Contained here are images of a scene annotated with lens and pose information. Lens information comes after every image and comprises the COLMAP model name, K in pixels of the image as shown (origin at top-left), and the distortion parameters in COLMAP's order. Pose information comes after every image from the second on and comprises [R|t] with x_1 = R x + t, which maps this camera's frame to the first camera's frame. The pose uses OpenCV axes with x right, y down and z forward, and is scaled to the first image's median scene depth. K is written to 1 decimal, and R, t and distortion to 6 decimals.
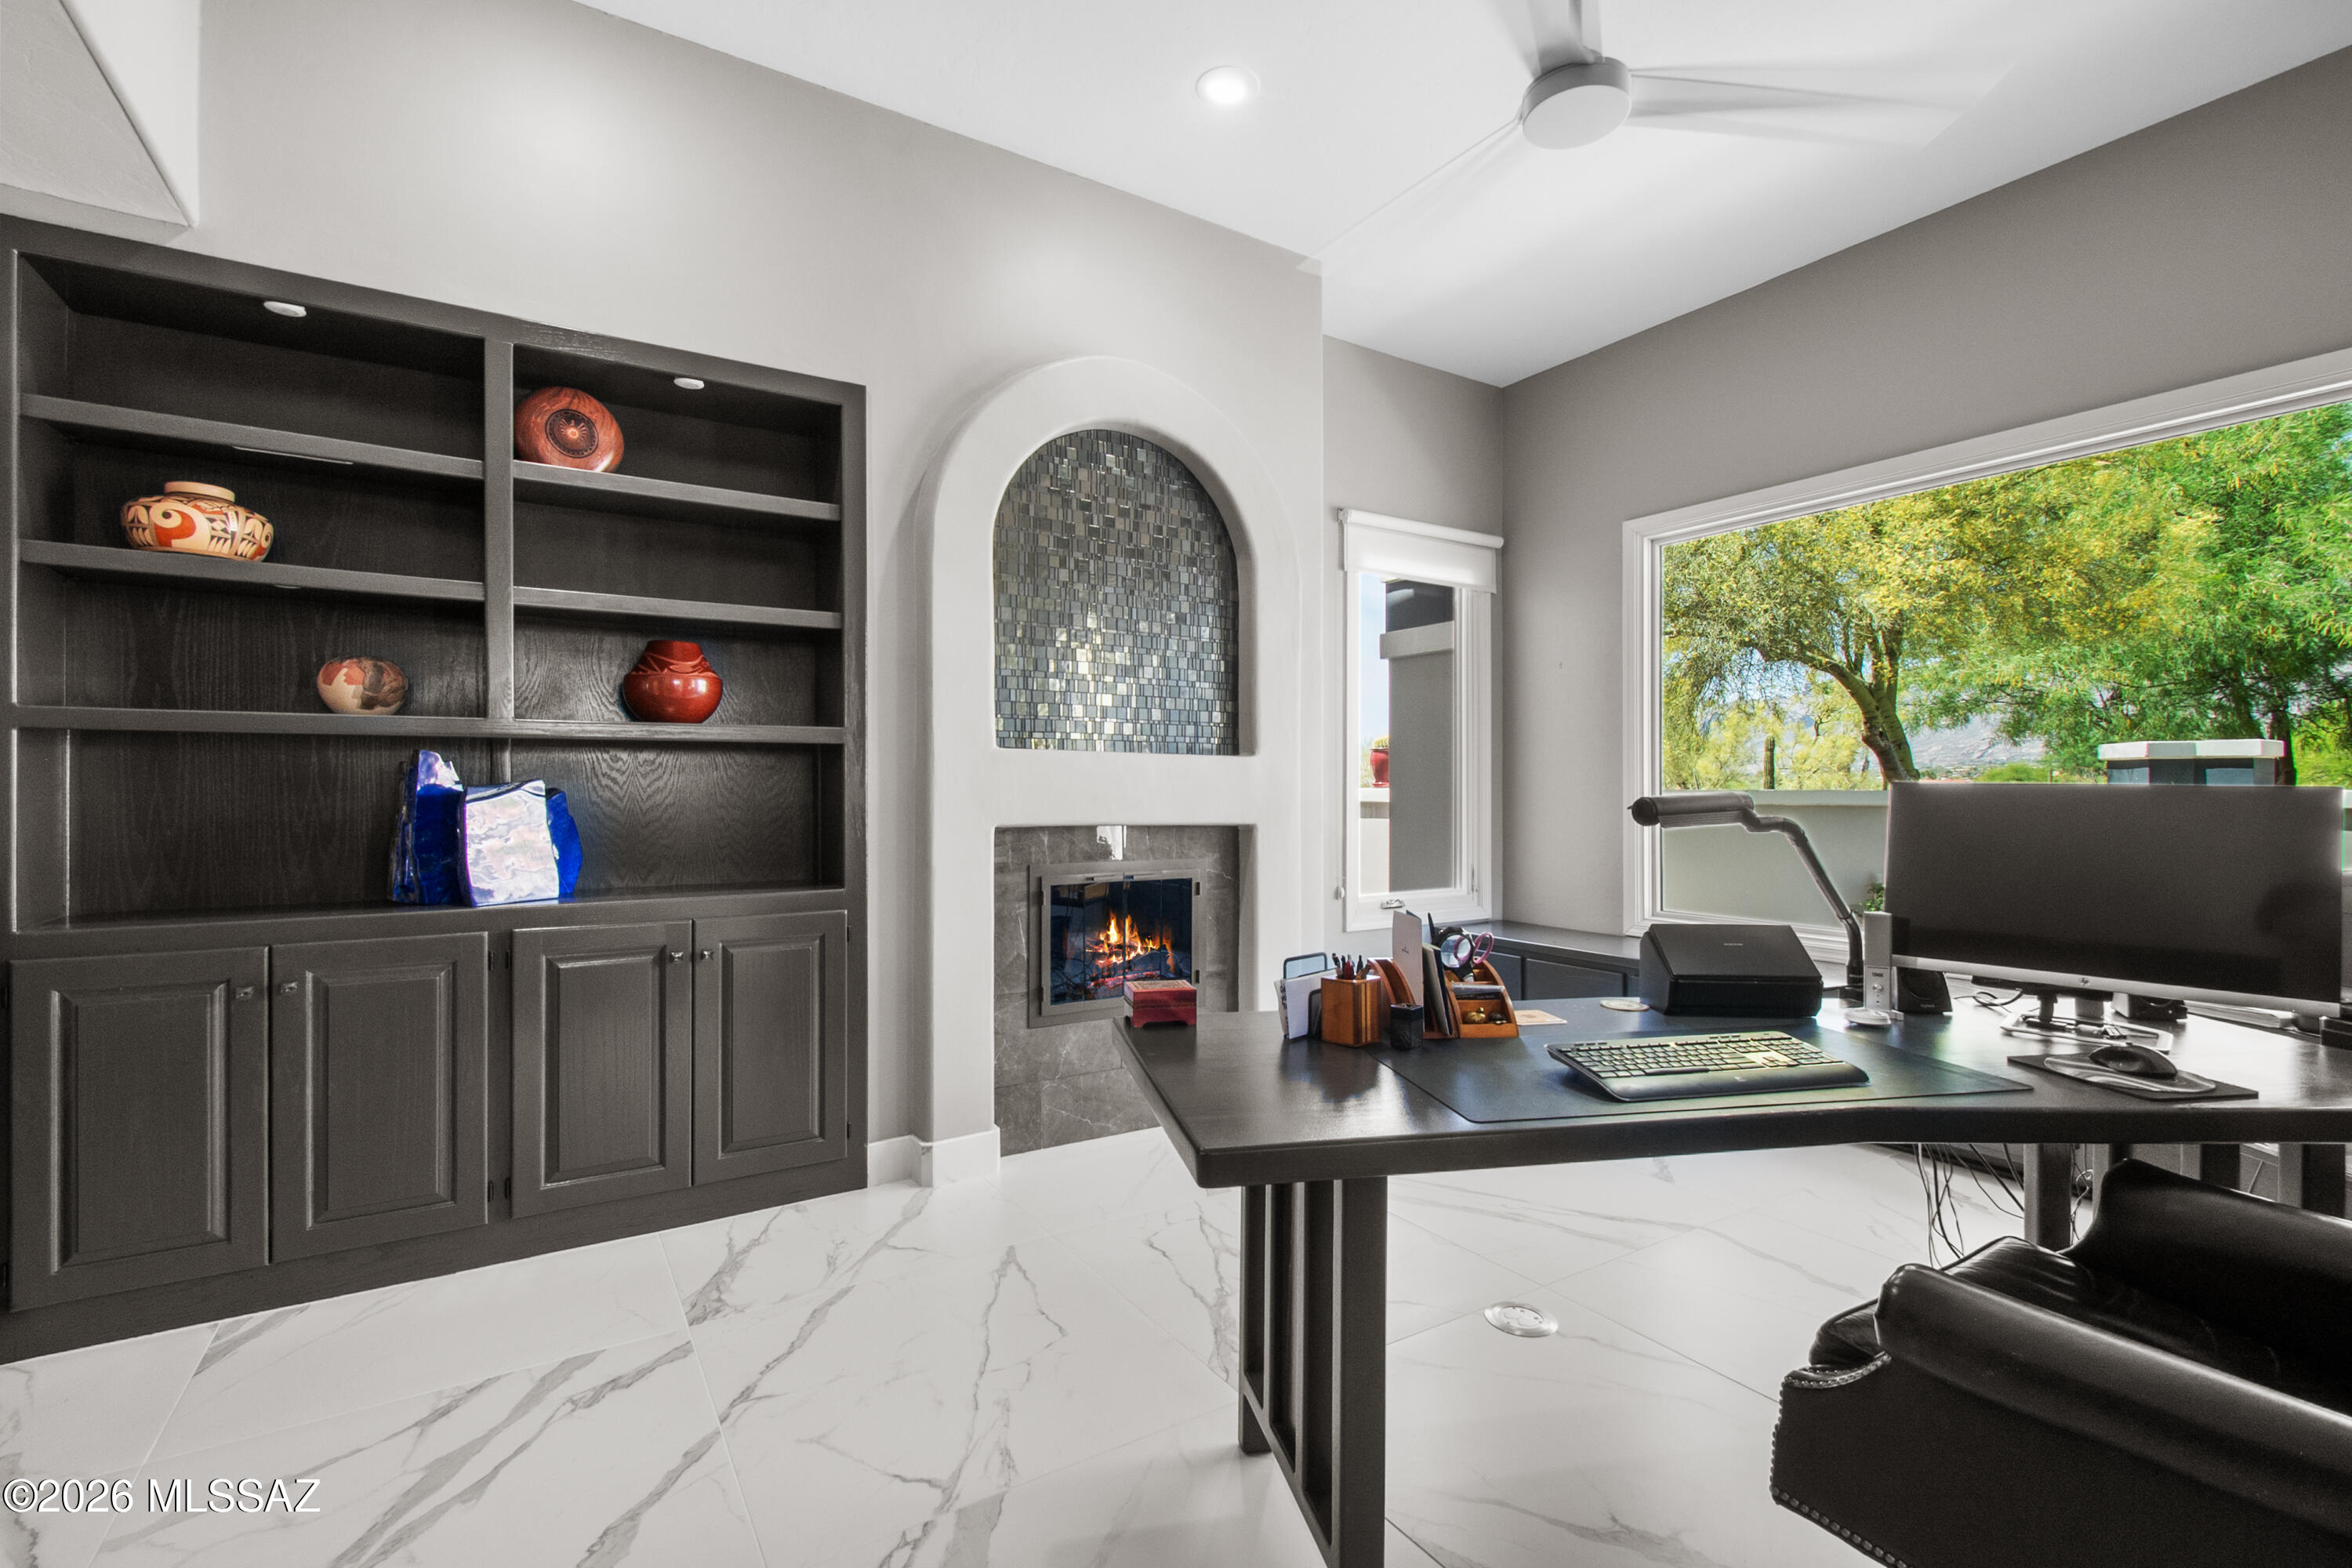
lens RADIAL K [[1053.9, 0, 1180.6], [0, 1053.9, 776.7], [0, 0, 1]] dist [0.002835, -0.002841]
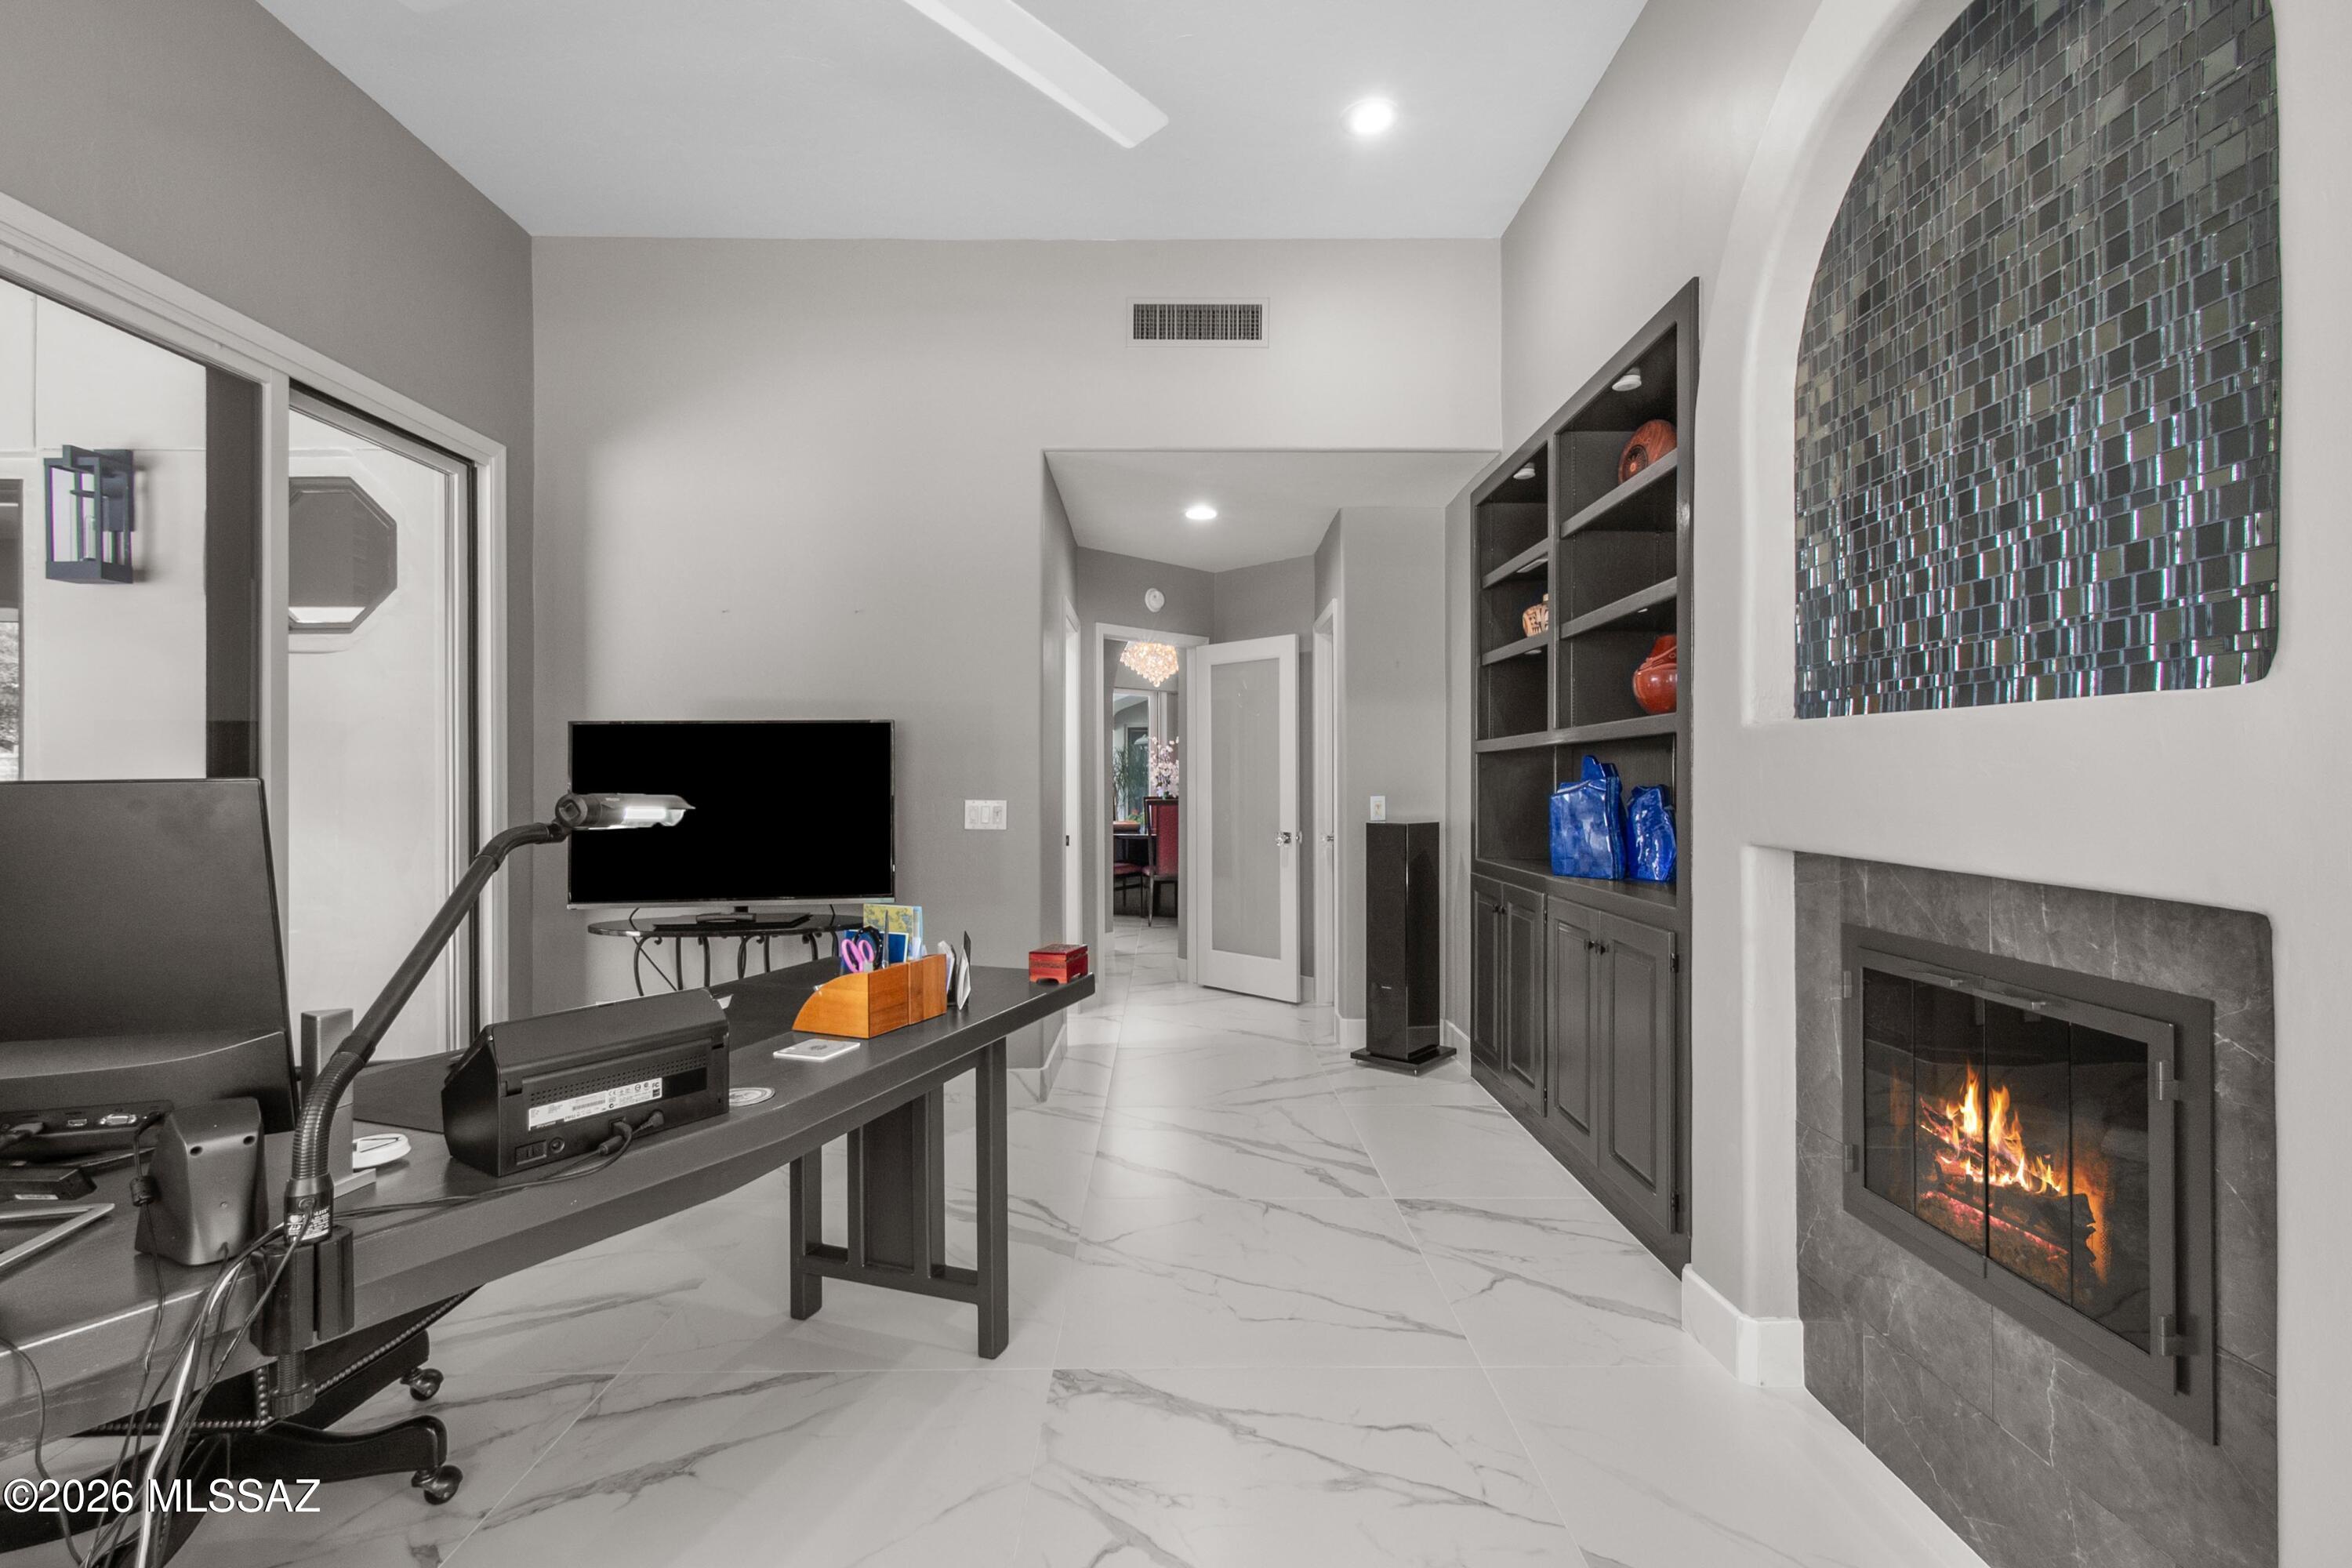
lens RADIAL K [[1053.9, 0, 1181.8], [0, 1053.9, 793.4], [0, 0, 1]] dist [0.002835, -0.002841]
pose [[-0.534721, 0.008400, -0.844987, 0.535408], [0.008915, 0.999951, 0.004299, 0.007980], [0.844982, -0.005235, -0.534770, 1.024322]]
